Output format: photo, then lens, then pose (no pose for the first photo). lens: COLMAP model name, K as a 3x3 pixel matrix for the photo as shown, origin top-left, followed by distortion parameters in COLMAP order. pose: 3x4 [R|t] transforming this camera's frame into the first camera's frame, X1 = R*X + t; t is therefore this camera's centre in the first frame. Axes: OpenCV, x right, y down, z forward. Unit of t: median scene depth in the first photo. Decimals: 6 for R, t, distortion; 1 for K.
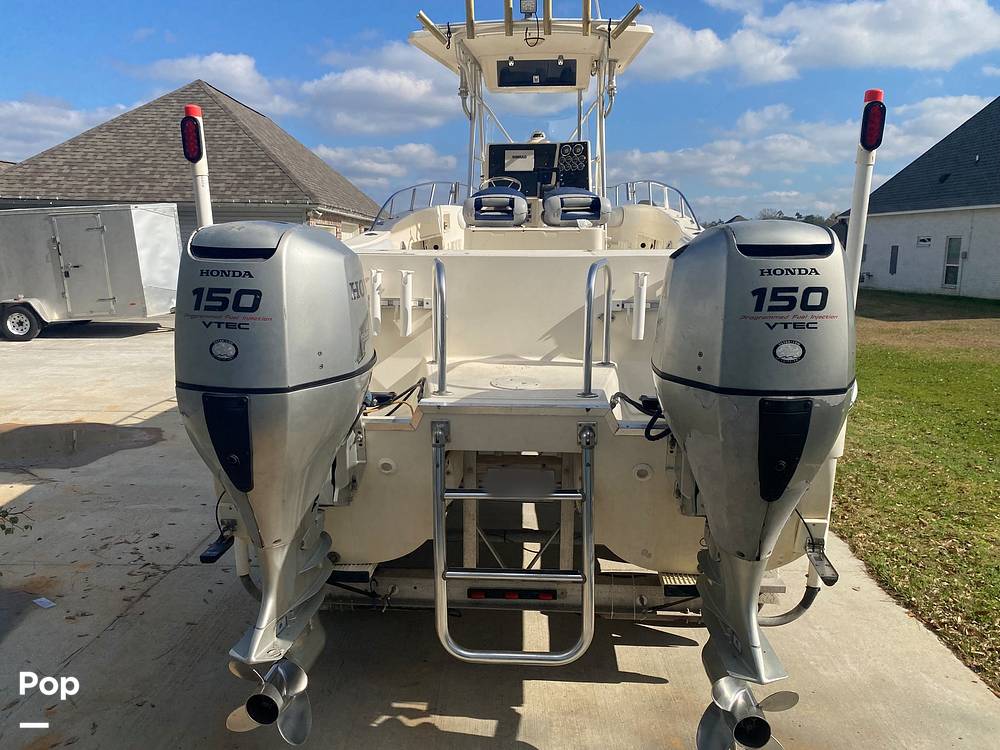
lens RADIAL K [[755.5, 0, 500.0], [0, 755.5, 375.0], [0, 0, 1]] dist [0.014235, -0.001621]
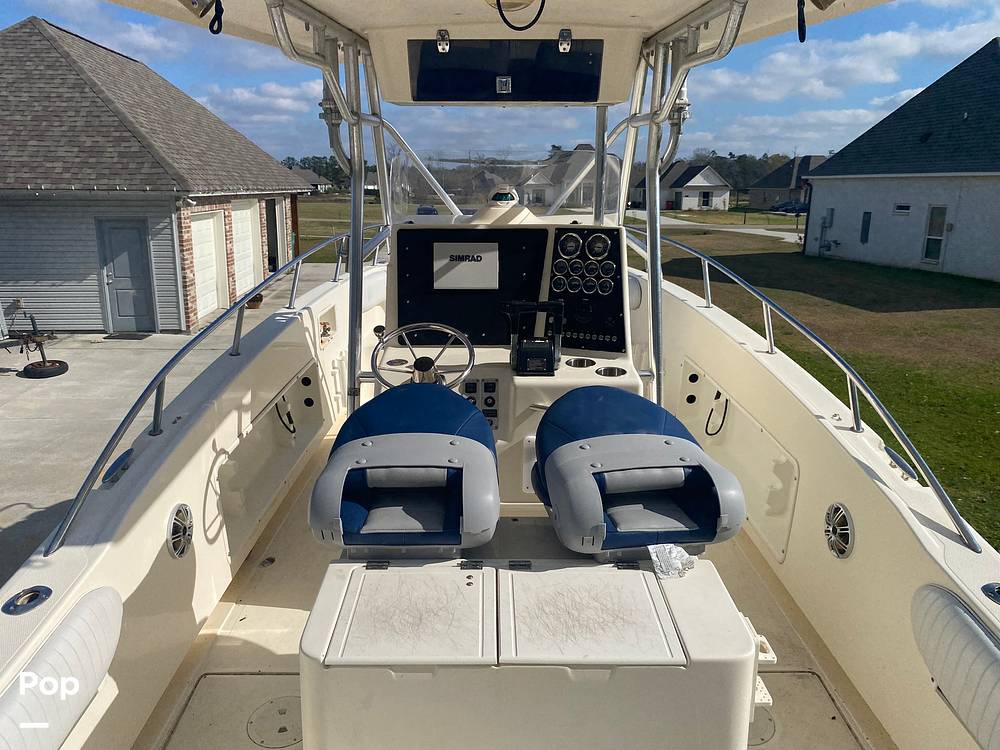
lens RADIAL K [[759.2, 0, 487.0], [0, 759.2, 383.8], [0, 0, 1]] dist [0.013922, -0.004999]
pose [[0.997524, -0.020785, 0.067178, 0.006764], [0.015038, 0.996271, 0.084956, -0.262011], [-0.068693, -0.083735, 0.994118, 0.568176]]
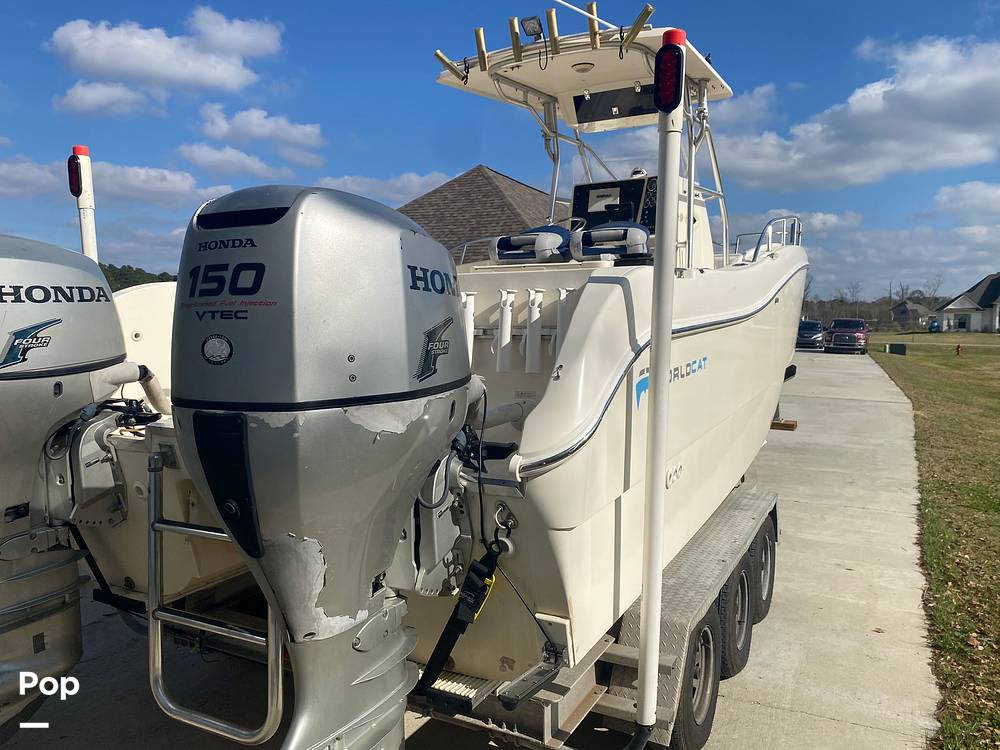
lens RADIAL K [[755.5, 0, 500.0], [0, 755.5, 375.0], [0, 0, 1]] dist [0.014235, -0.001621]
pose [[0.911258, 0.026895, -0.410957, 0.306151], [-0.066250, 0.994443, -0.081823, 0.011748], [0.406473, 0.101787, 0.907975, 0.143171]]
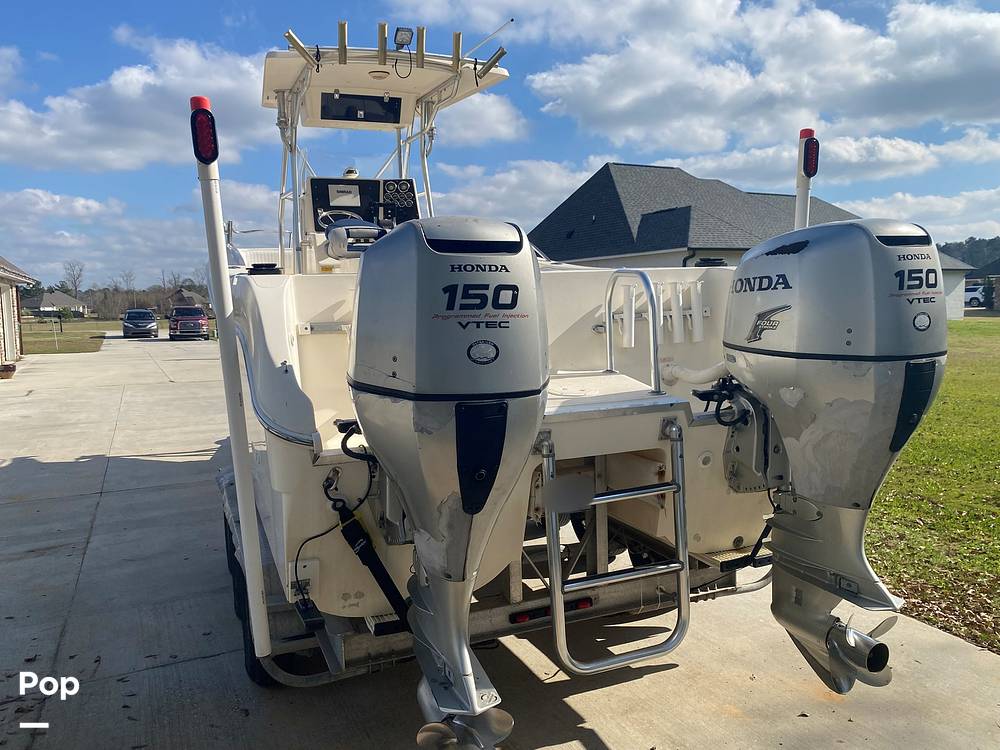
lens RADIAL K [[759.2, 0, 487.0], [0, 759.2, 383.8], [0, 0, 1]] dist [0.013922, -0.004999]
pose [[0.901314, -0.080079, 0.425700, -0.254282], [0.106033, 0.993652, -0.037582, 0.013119], [-0.419988, 0.079011, 0.904084, 0.062058]]
